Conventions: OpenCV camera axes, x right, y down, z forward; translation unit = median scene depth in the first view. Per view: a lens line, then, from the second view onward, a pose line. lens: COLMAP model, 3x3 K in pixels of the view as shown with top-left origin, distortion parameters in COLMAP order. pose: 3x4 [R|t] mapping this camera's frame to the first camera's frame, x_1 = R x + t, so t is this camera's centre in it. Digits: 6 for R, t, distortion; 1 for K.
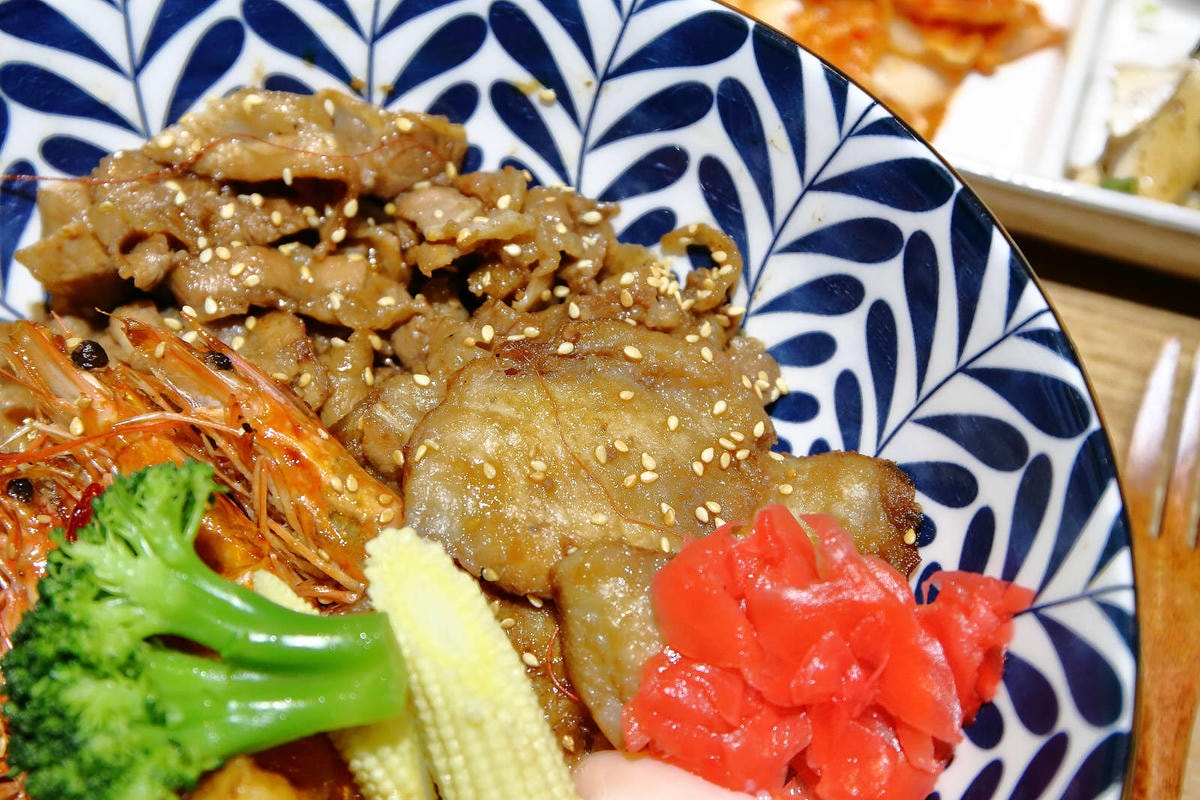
lens RADIAL K [[2063.9, 0, 607.7], [0, 2063.9, 388.8], [0, 0, 1]] dist [0.050975, 0.000000]
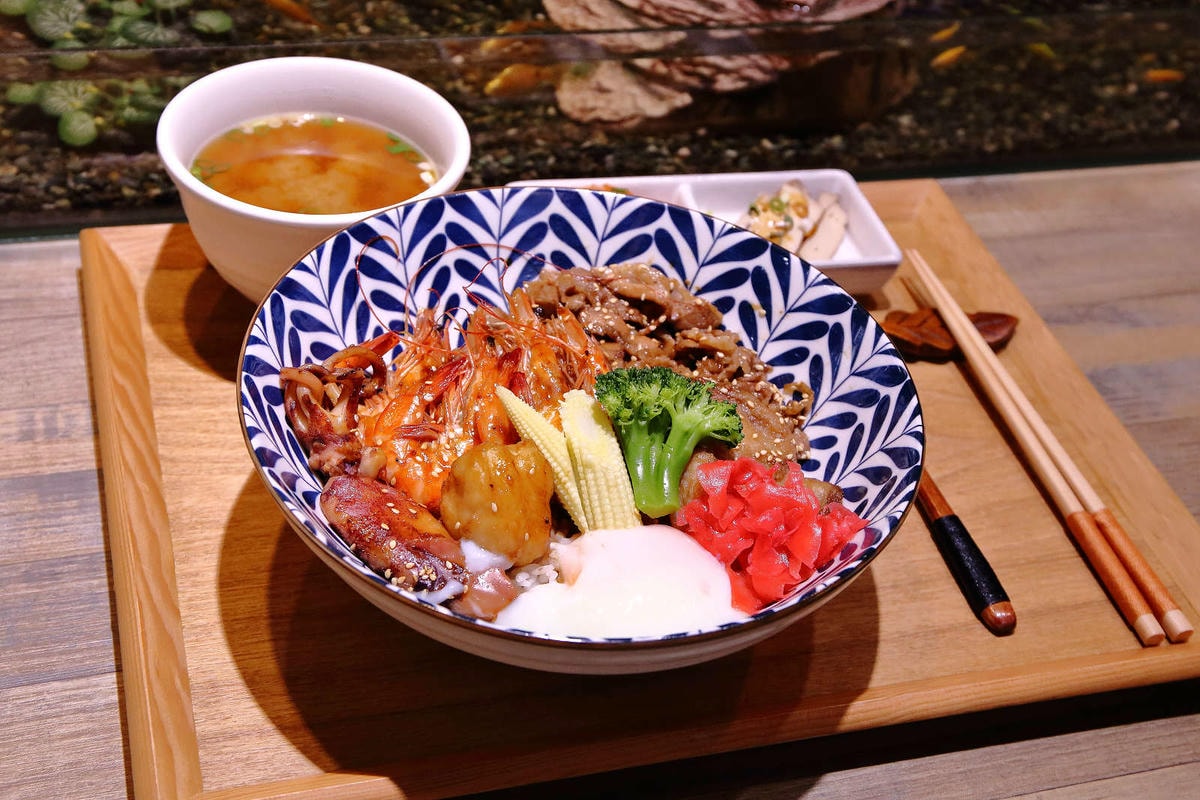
lens RADIAL K [[1679.8, 0, 612.8], [0, 1679.8, 401.6], [0, 0, 1]] dist [-0.027624, 0.000000]
pose [[0.903396, 0.366200, -0.223100, 0.276434], [-0.421062, 0.856000, -0.299950, 0.577465], [0.081132, 0.364913, 0.927500, -0.696578]]
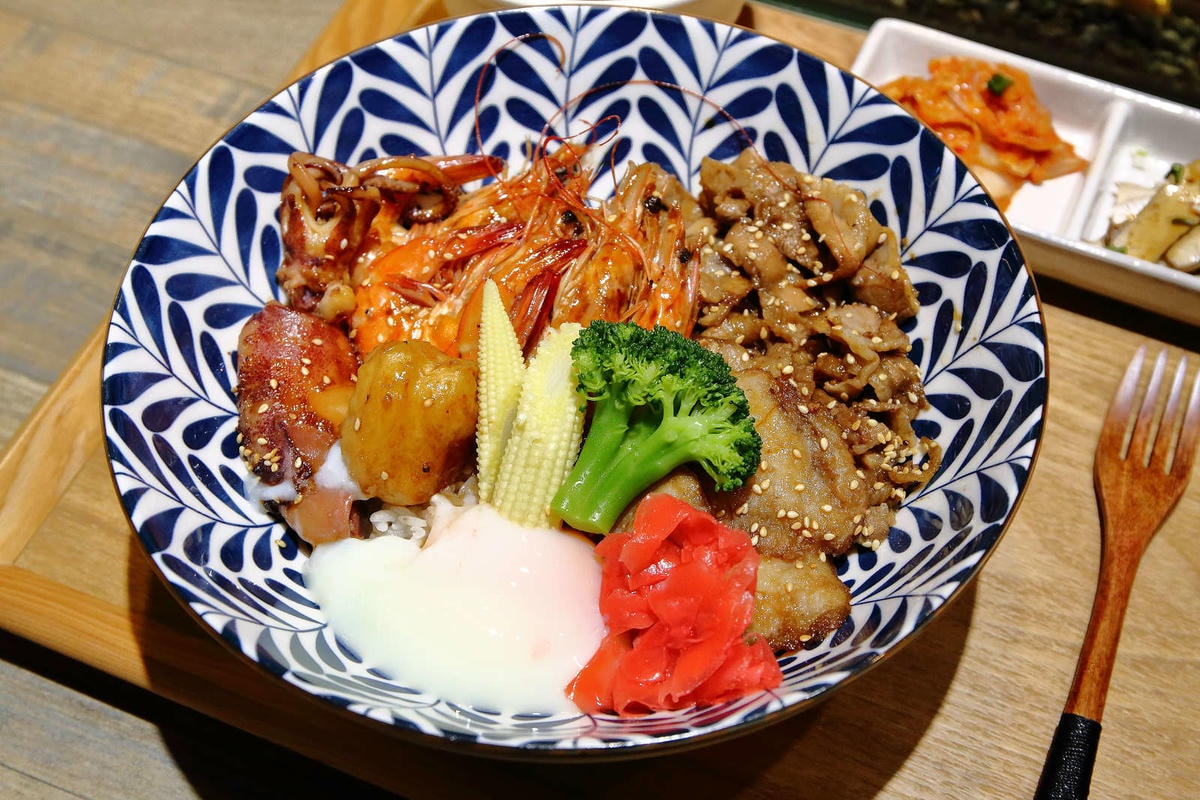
lens RADIAL K [[1679.8, 0, 599.5], [0, 1679.8, 405.5], [0, 0, 1]] dist [-0.027624, 0.000000]
pose [[0.444282, 0.741055, -0.503439, 0.546455], [-0.777663, 0.598008, 0.193976, -0.146486], [0.444808, 0.305326, 0.841975, -0.166664]]
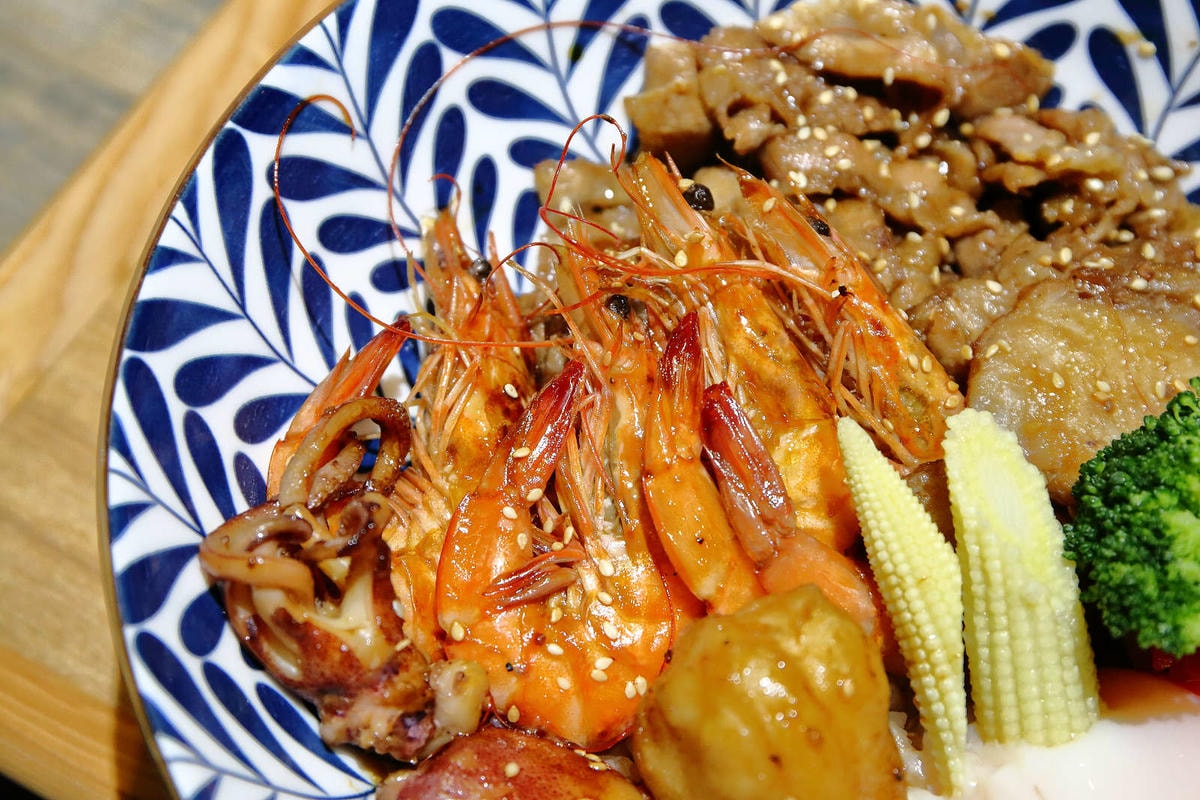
lens RADIAL K [[2069.5, 0, 591.8], [0, 2069.5, 394.7], [0, 0, 1]] dist [0.047973, 0.000000]
pose [[0.975051, 0.204903, -0.085386, -0.181518], [-0.206529, 0.978383, -0.010570, 0.098828], [0.081374, 0.027941, 0.996292, -0.054686]]
